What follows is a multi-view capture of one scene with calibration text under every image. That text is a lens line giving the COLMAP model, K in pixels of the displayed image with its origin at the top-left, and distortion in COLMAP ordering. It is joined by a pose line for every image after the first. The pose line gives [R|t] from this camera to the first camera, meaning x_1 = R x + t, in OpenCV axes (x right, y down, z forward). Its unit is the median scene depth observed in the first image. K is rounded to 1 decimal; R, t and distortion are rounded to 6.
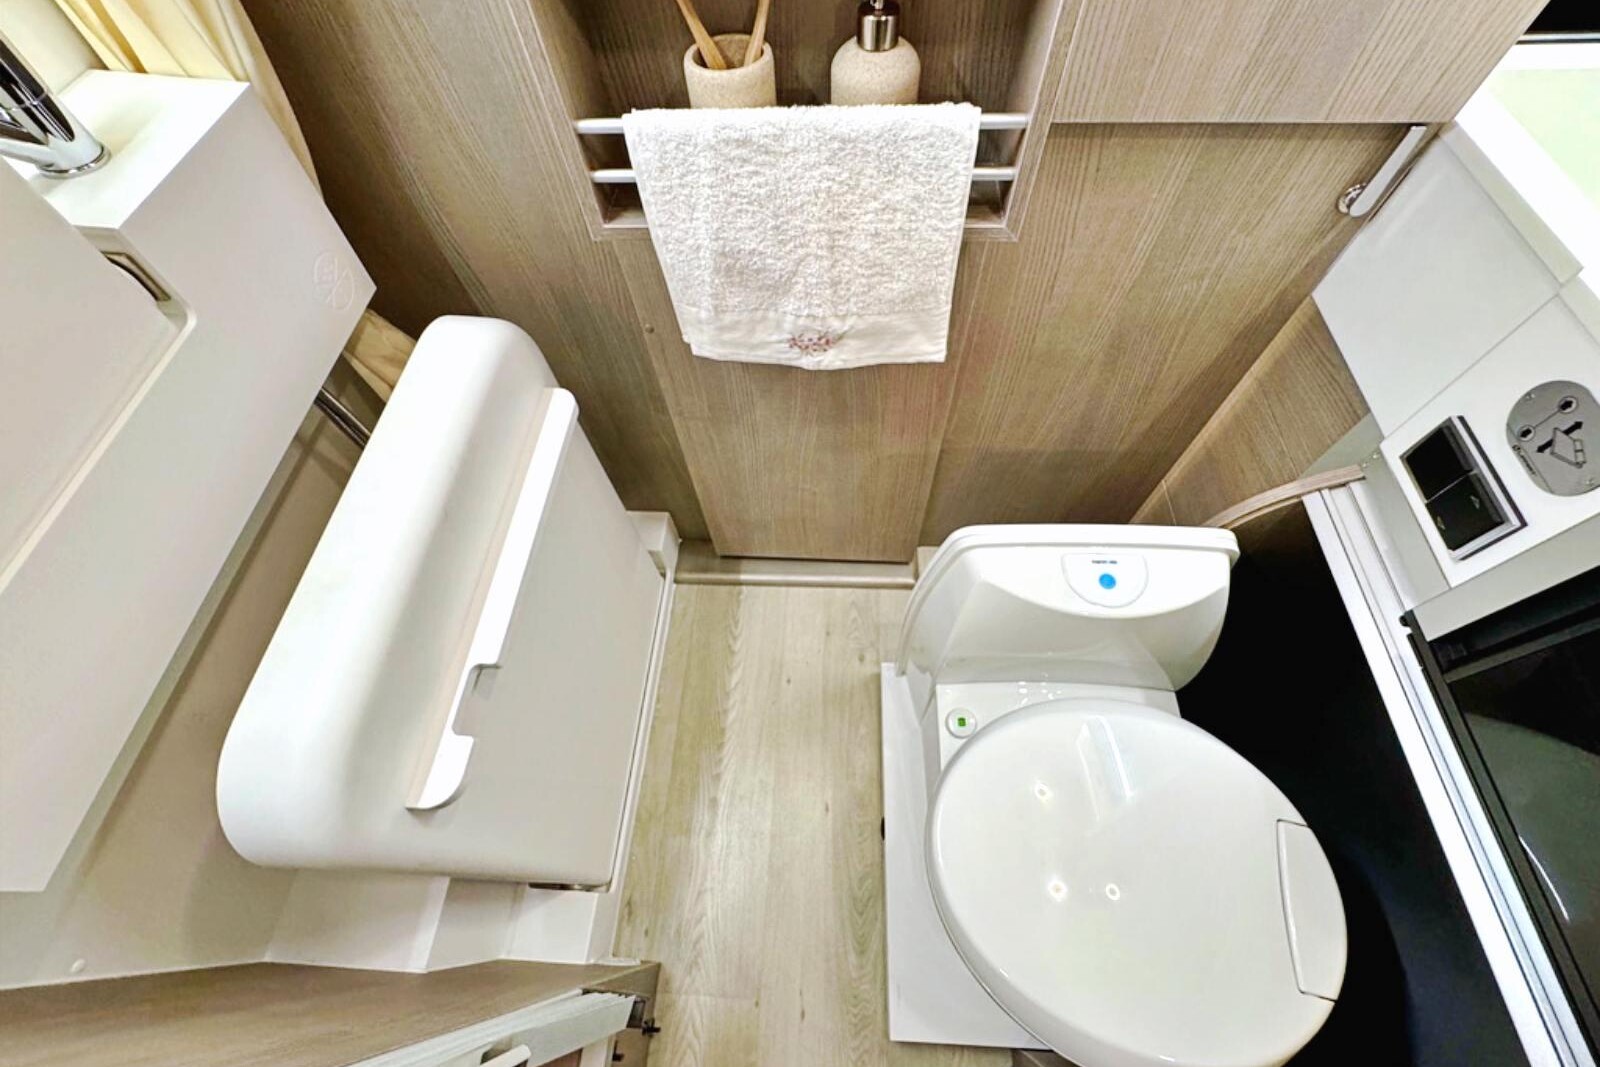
lens RADIAL K [[640.8, 0, 800.0], [0, 640.8, 533.5], [0, 0, 1]] dist [-0.000411, 0.000099]
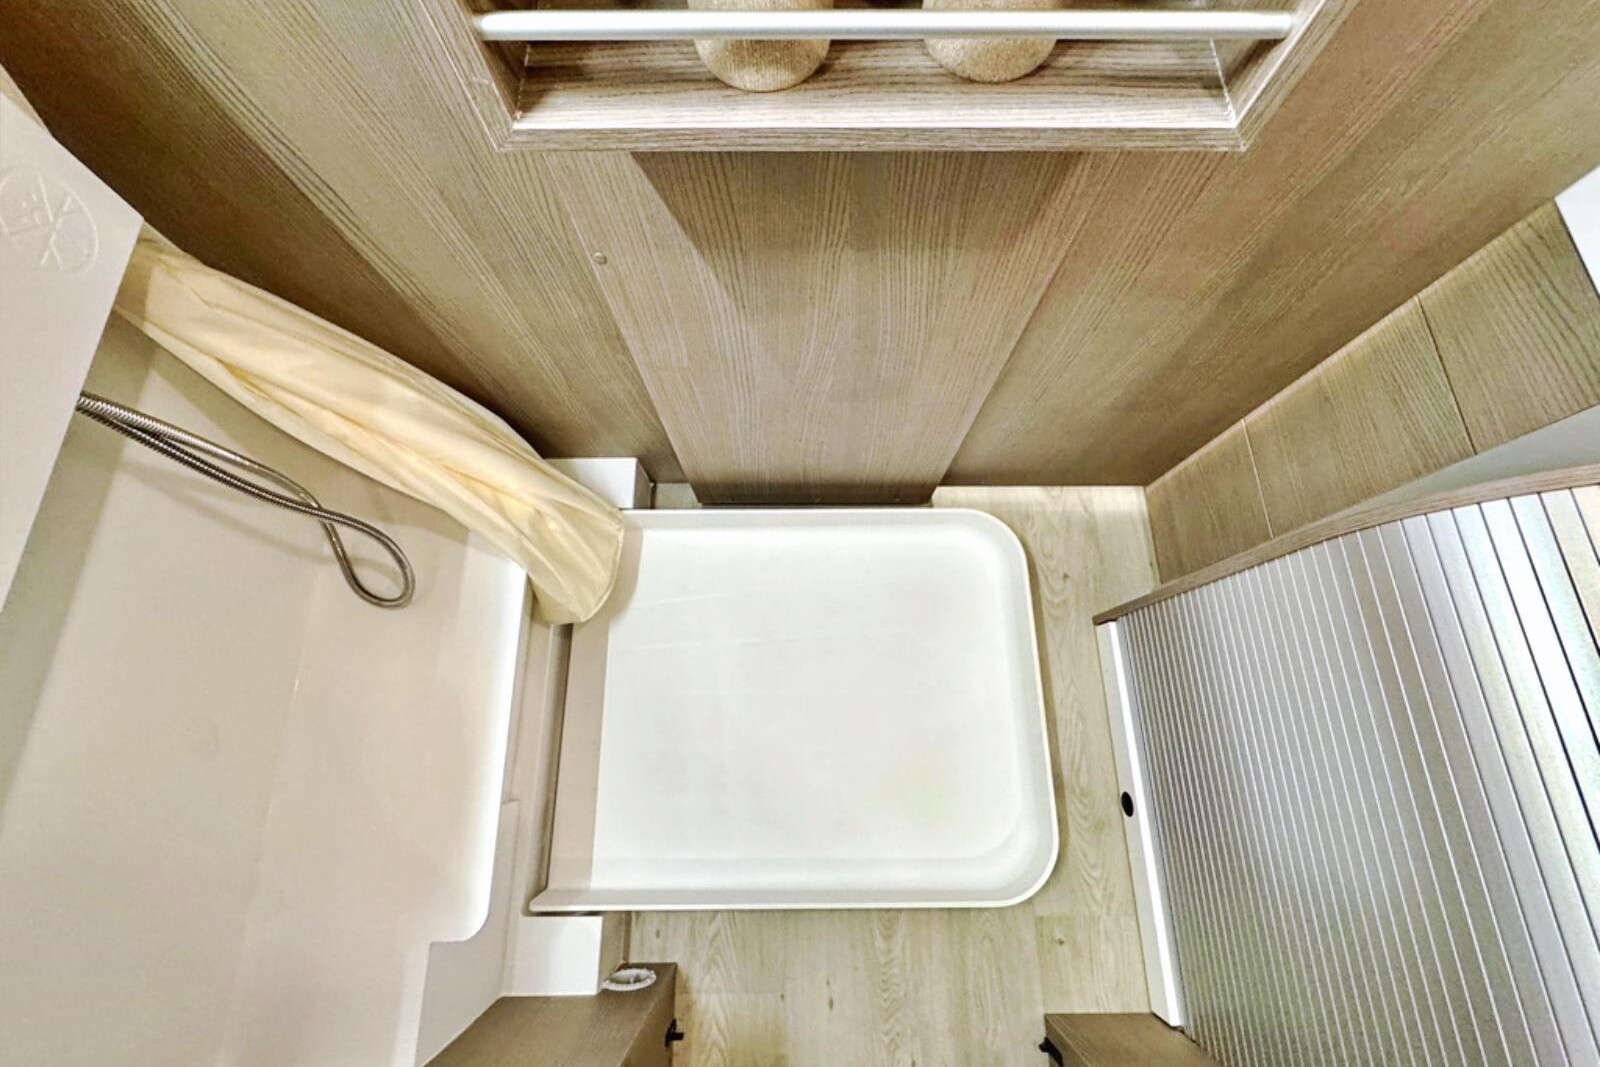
lens RADIAL K [[643.5, 0, 800.0], [0, 643.5, 533.5], [0, 0, 1]] dist [-0.015286, -0.000179]
pose [[0.997112, -0.046710, 0.059885, -0.066452], [0.032450, 0.974928, 0.220141, -0.149223], [-0.068667, -0.217562, 0.973628, 0.224810]]
